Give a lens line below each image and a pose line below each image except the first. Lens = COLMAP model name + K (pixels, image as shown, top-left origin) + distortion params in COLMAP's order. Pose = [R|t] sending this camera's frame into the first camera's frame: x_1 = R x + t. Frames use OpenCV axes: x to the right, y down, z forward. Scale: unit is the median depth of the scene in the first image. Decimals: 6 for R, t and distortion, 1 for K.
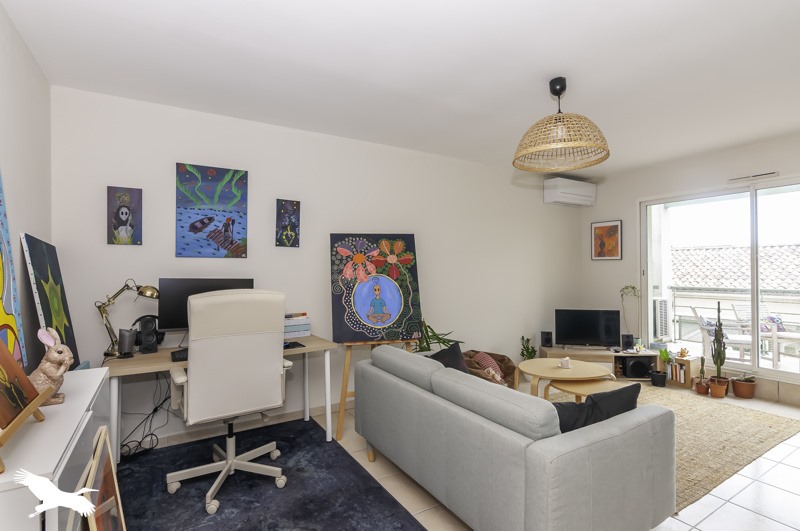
lens RADIAL K [[386.4, 0, 399.1], [0, 386.4, 268.5], [0, 0, 1]] dist [-0.002857, -0.000281]
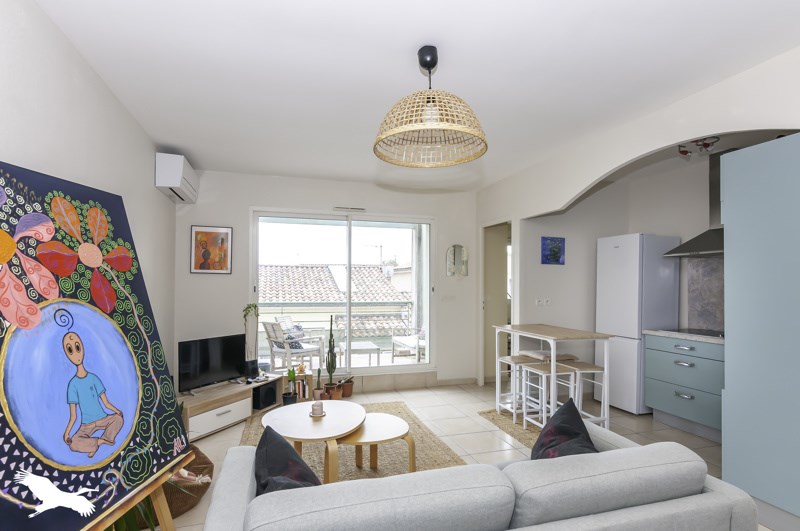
lens RADIAL K [[405.2, 0, 399.4], [0, 405.2, 269.2], [0, 0, 1]] dist [0.003439, 0.000041]
pose [[0.234092, 0.042958, 0.971265, -0.270033], [-0.009547, 0.999077, -0.041888, 0.001050], [-0.972168, 0.000533, 0.234286, 0.553816]]
